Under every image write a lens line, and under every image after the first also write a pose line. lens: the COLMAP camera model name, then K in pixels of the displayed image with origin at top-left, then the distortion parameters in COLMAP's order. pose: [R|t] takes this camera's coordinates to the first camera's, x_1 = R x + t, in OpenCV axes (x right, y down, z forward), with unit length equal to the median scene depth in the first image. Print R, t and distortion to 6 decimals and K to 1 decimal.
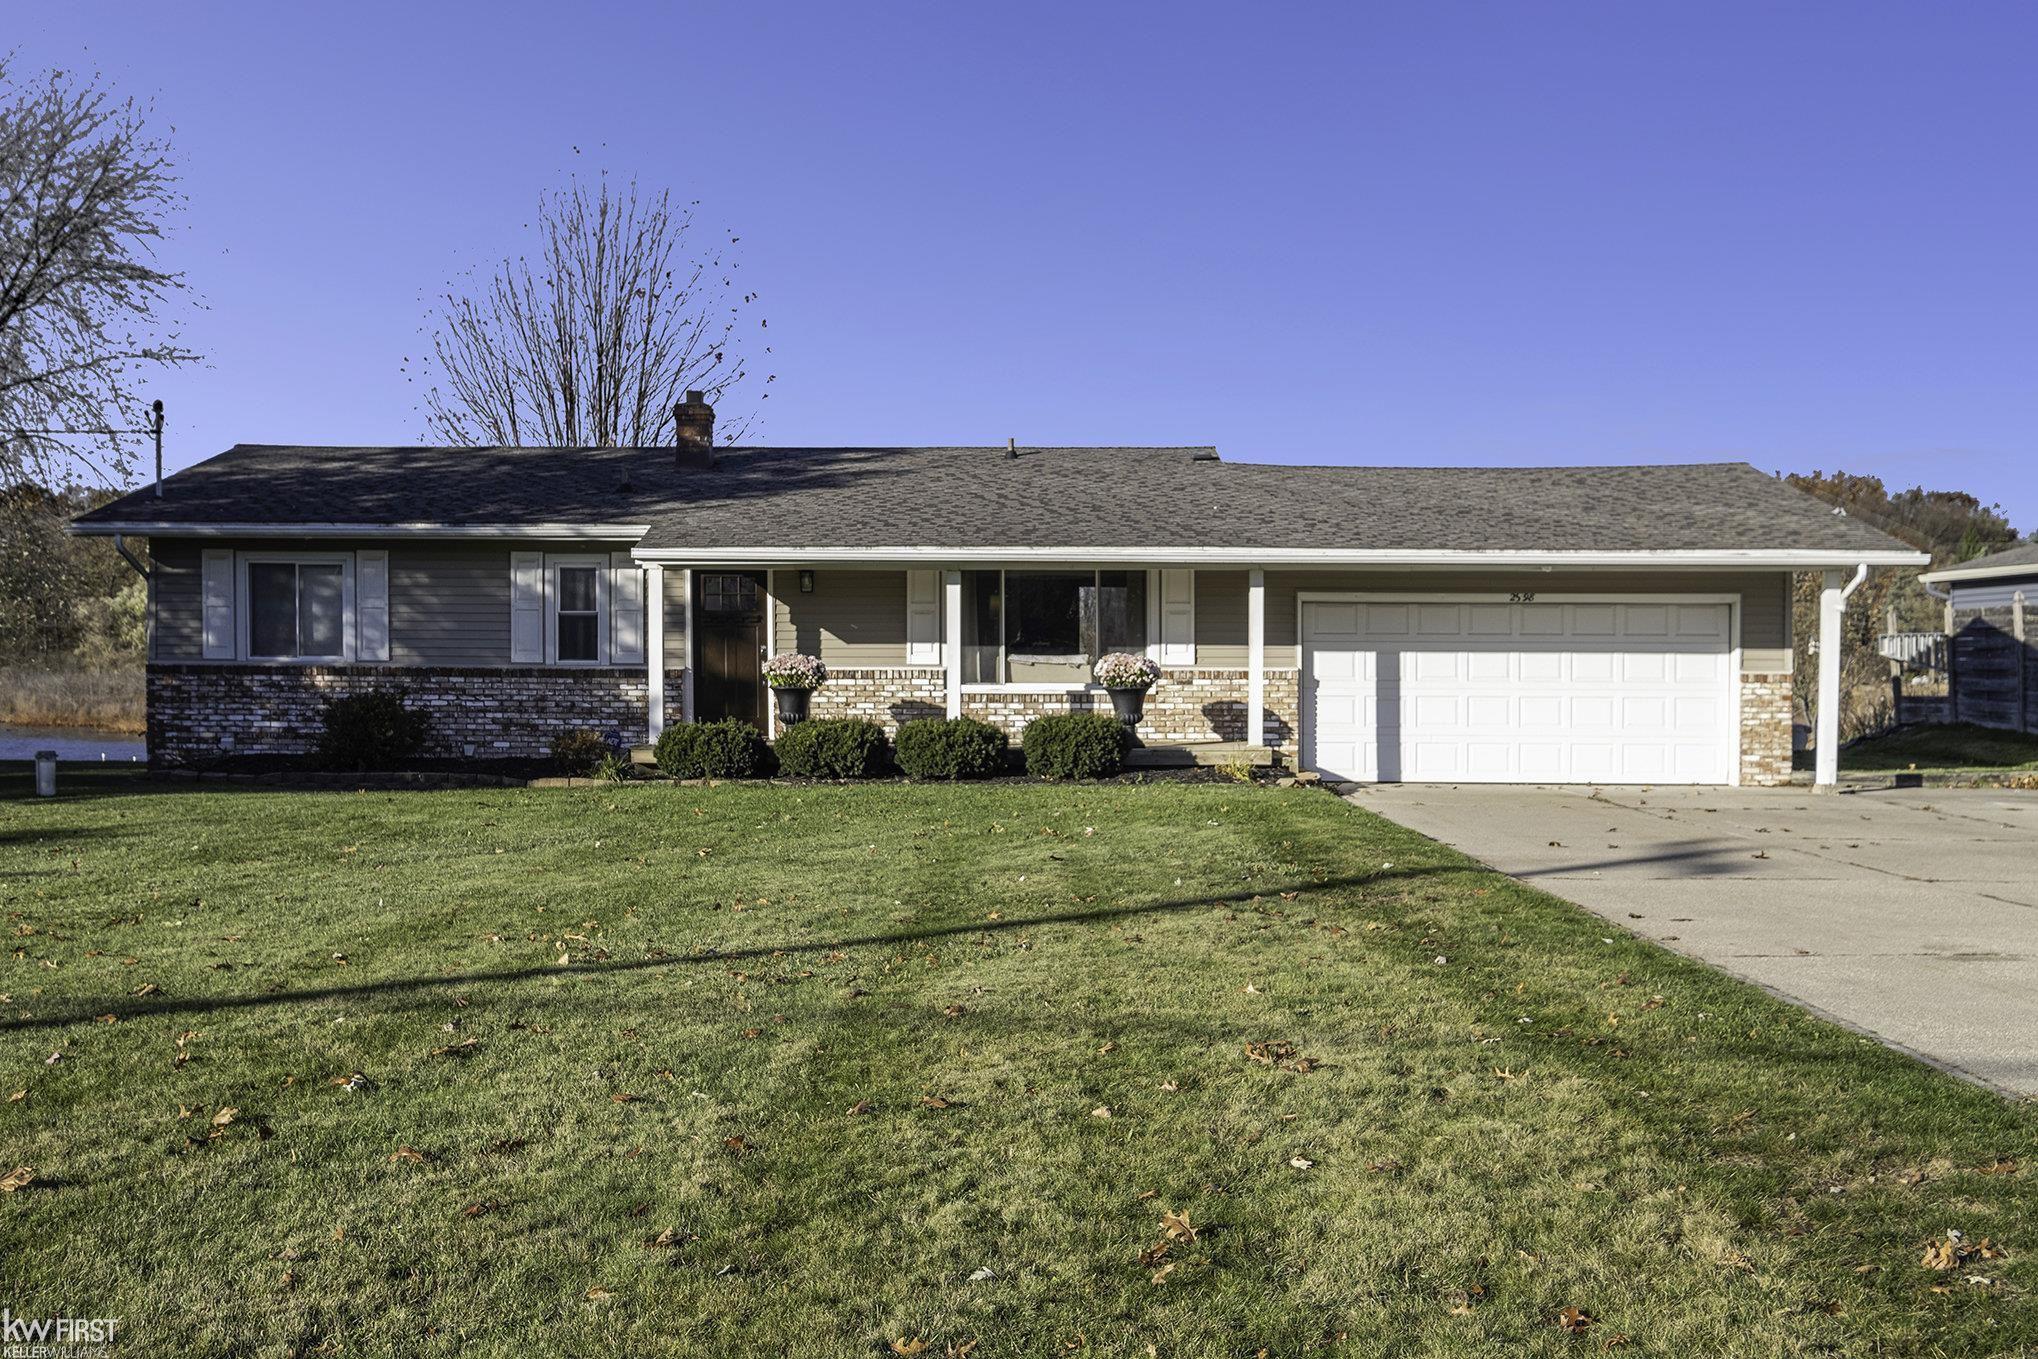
lens RADIAL K [[2196.2, 0, 1017.6], [0, 2196.2, 677.3], [0, 0, 1]] dist [0.013268, 0.000000]
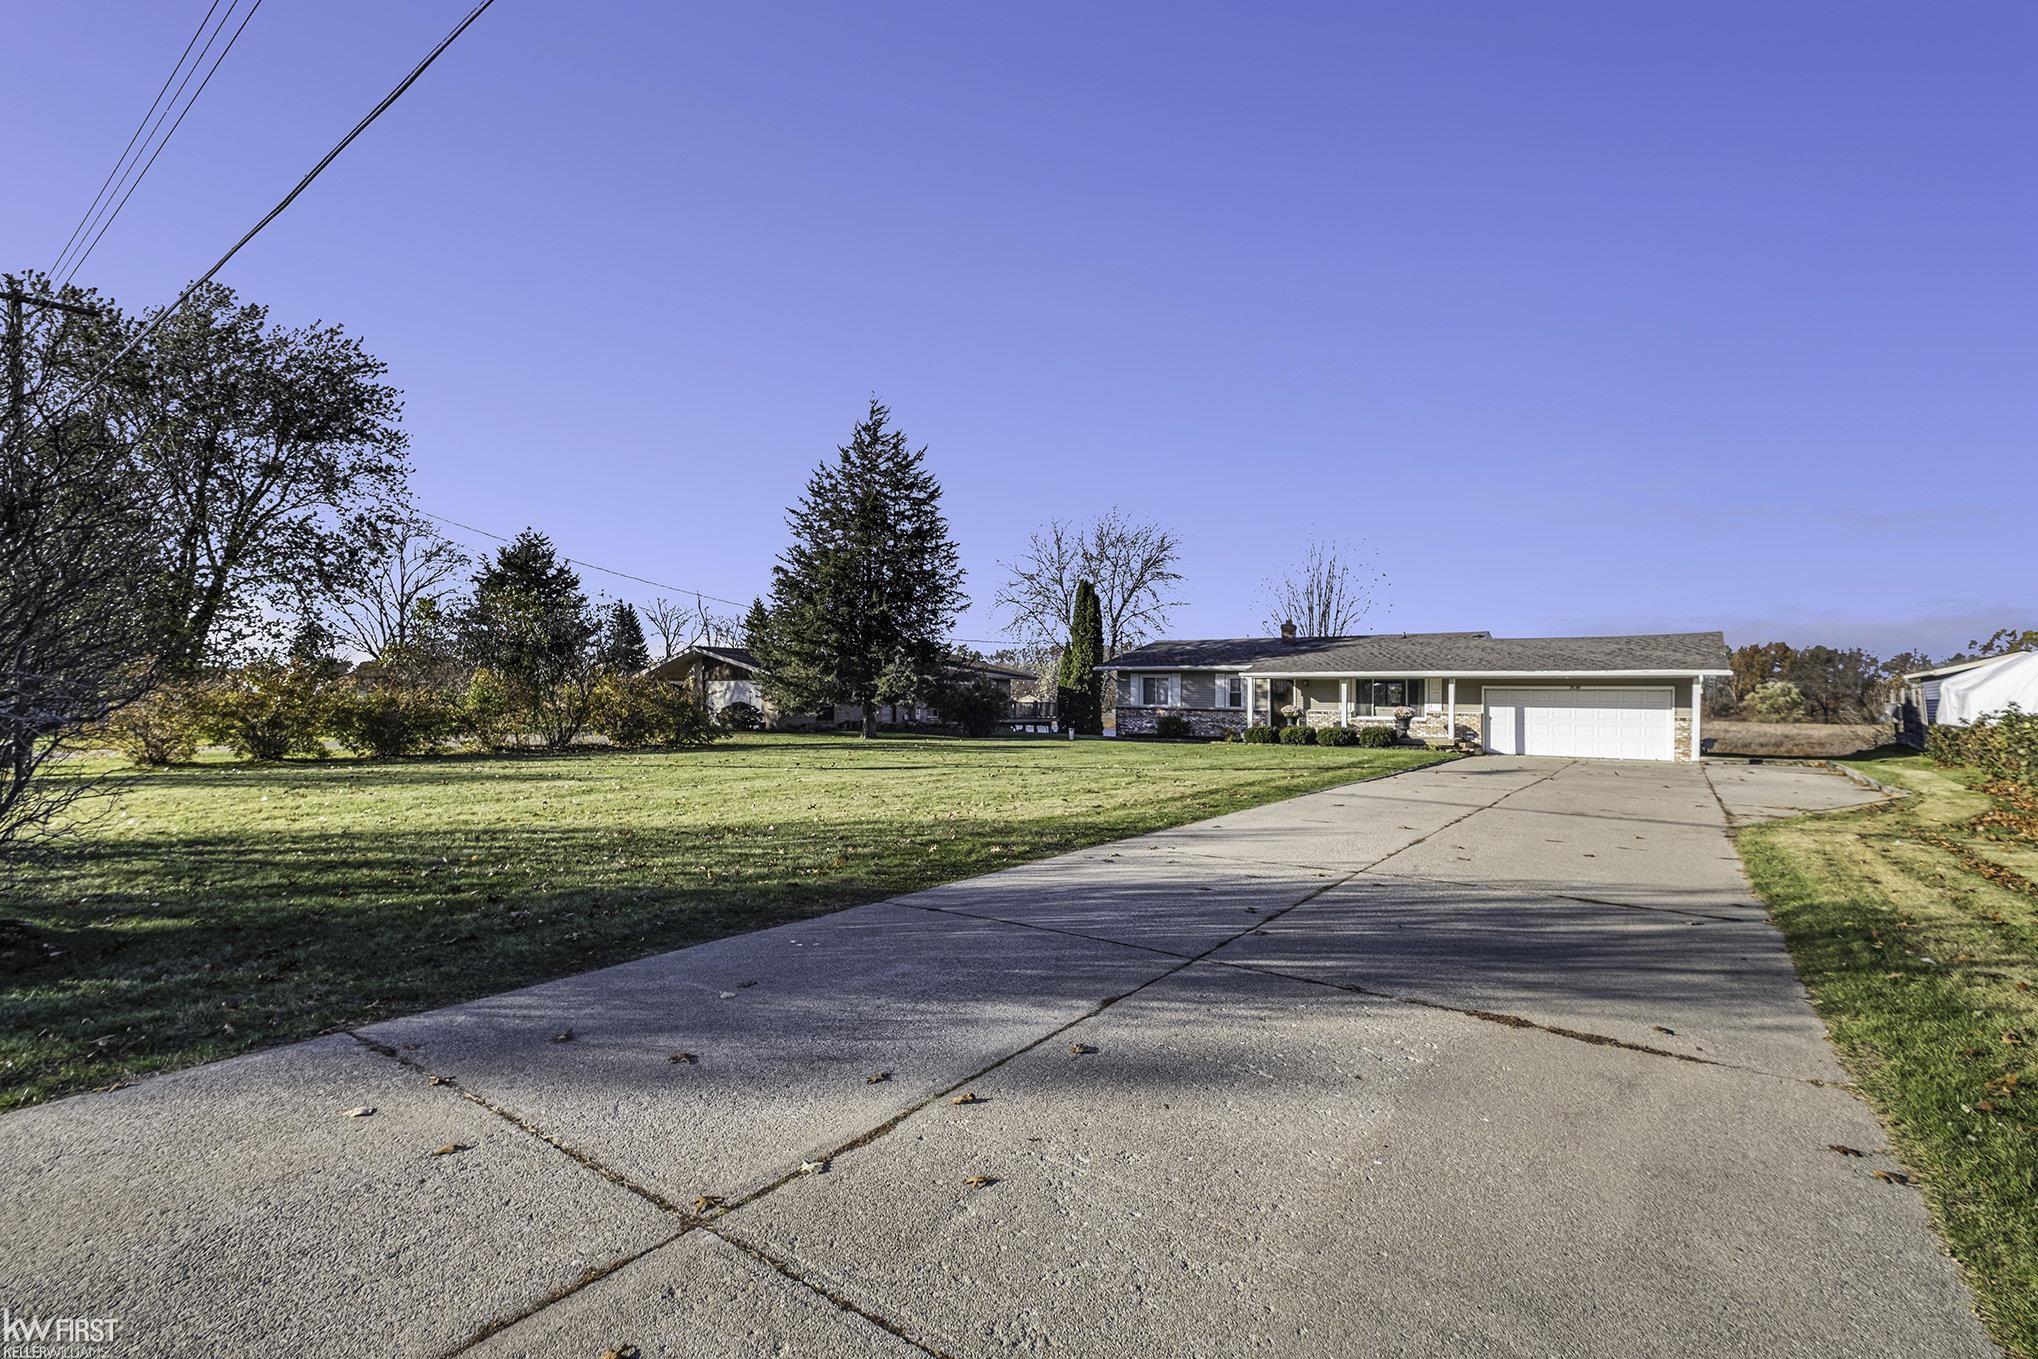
lens RADIAL K [[892.3, 0, 1019.9], [0, 892.3, 684.1], [0, 0, 1]] dist [-0.000392, -0.000007]
pose [[0.831227, -0.002514, -0.555928, 0.272832], [-0.018492, 0.999311, -0.032170, 0.006856], [0.555626, 0.037021, 0.830608, -0.281223]]
